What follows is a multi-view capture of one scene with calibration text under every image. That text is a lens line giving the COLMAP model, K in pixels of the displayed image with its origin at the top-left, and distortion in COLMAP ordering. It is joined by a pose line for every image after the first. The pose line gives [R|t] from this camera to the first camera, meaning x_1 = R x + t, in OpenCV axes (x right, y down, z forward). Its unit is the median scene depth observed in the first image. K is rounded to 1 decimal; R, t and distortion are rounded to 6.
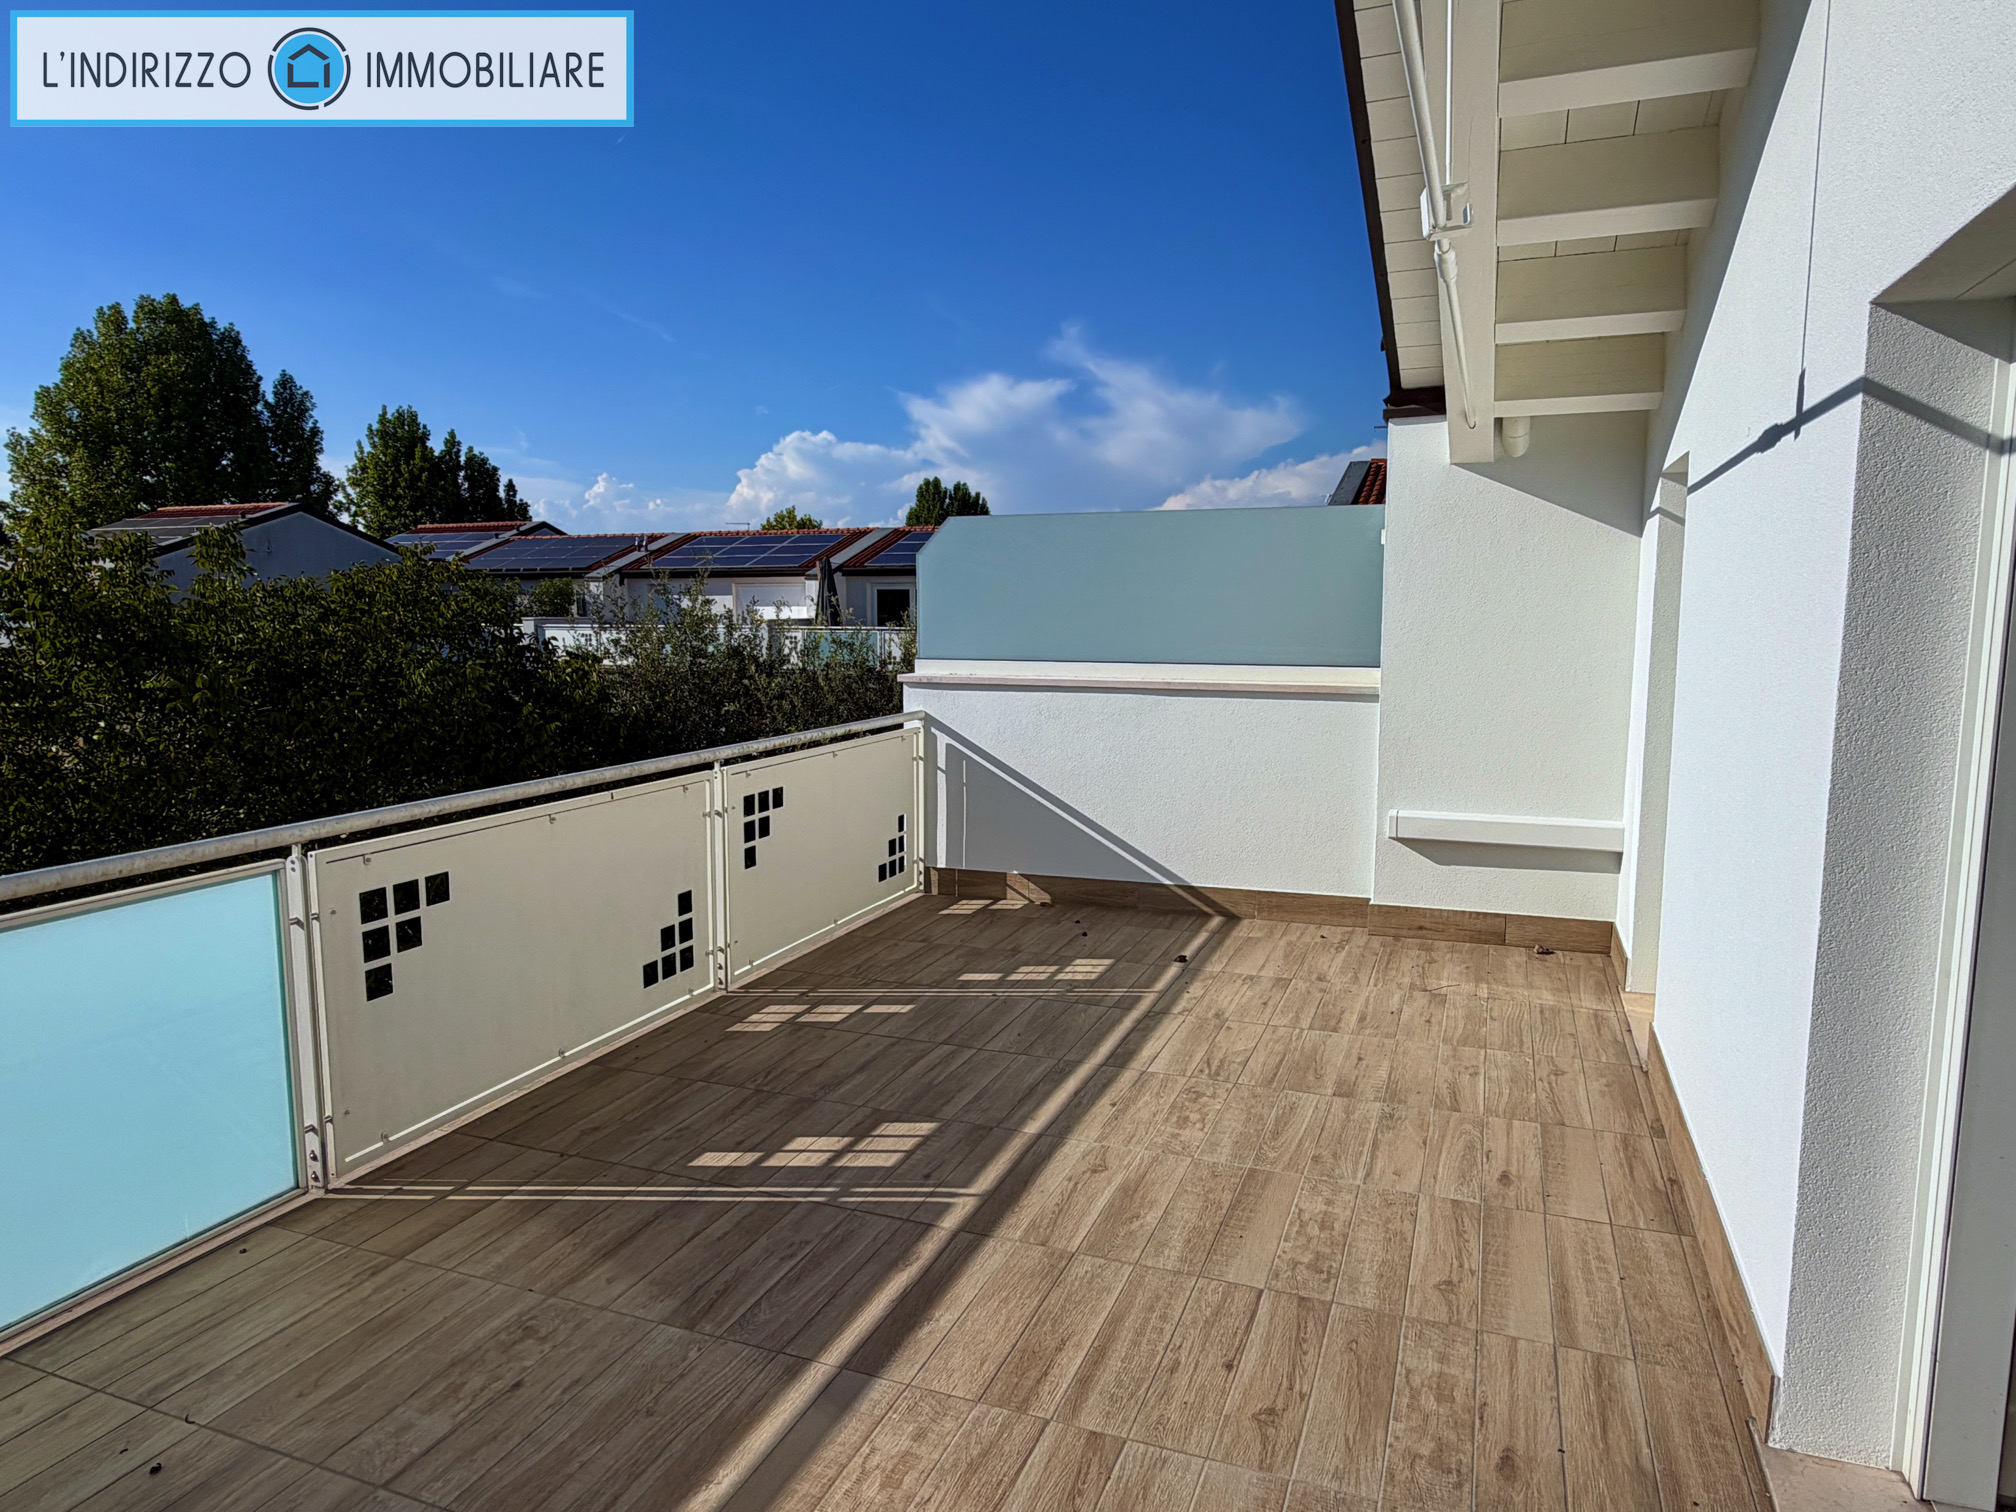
lens RADIAL K [[1233.1, 0, 1013.5], [0, 1233.1, 750.2], [0, 0, 1]] dist [0.009021, -0.001517]
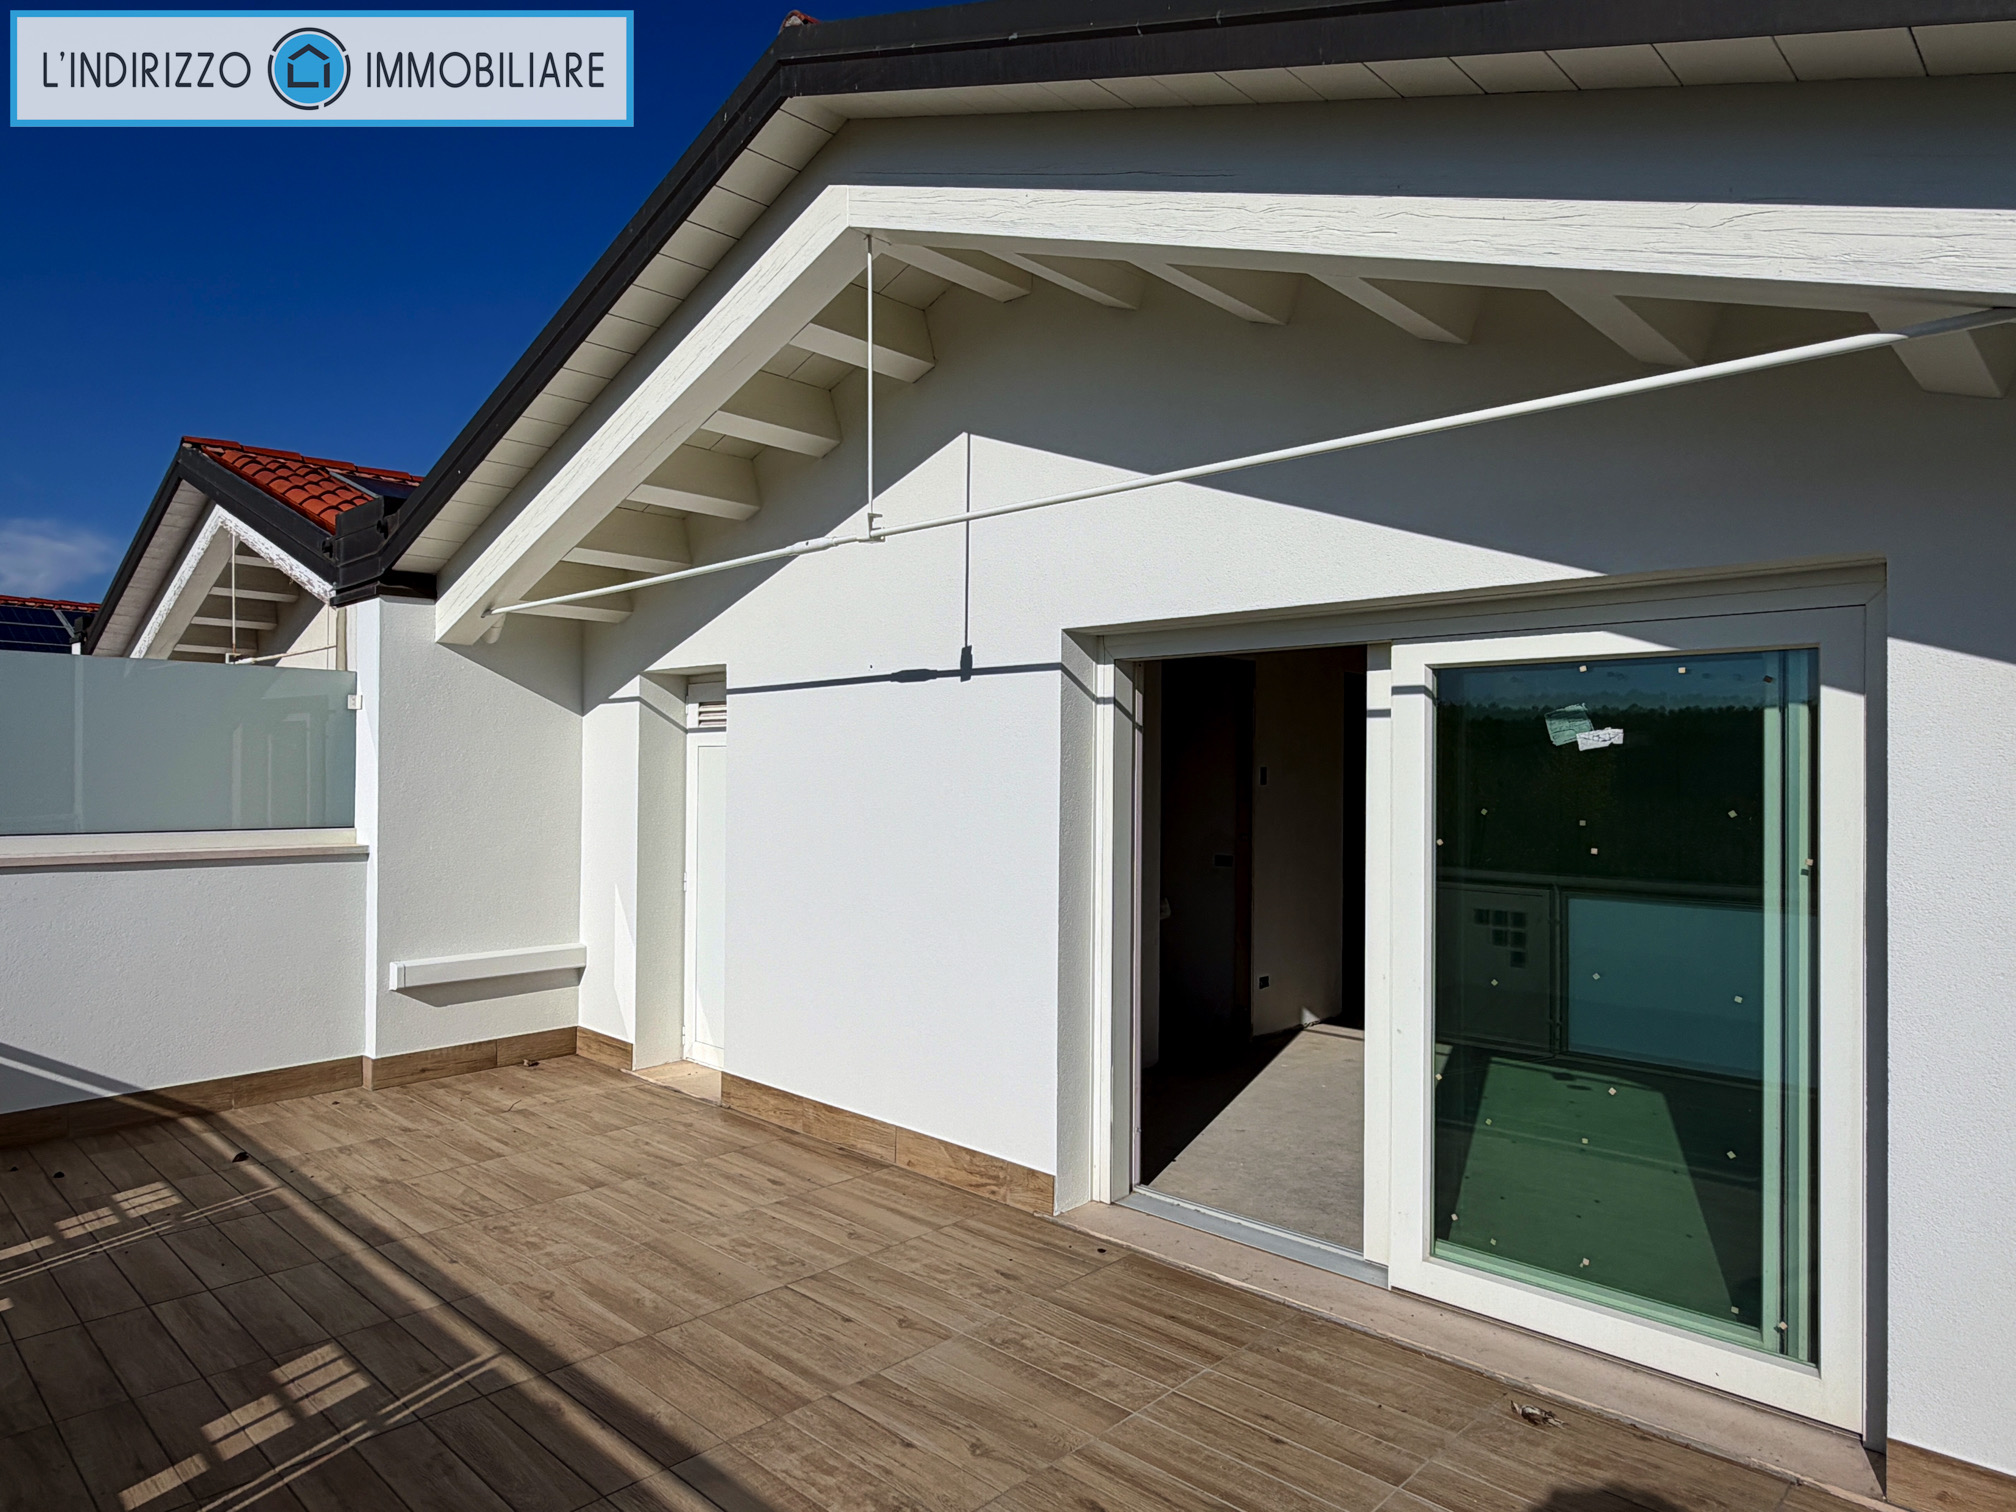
lens RADIAL K [[1233.1, 0, 998.5], [0, 1233.1, 751.1], [0, 0, 1]] dist [0.009021, -0.001517]
pose [[0.386659, 0.021790, 0.921965, -0.572911], [0.099973, 0.992839, -0.065393, -0.011616], [-0.916788, 0.117456, 0.381712, 0.138780]]
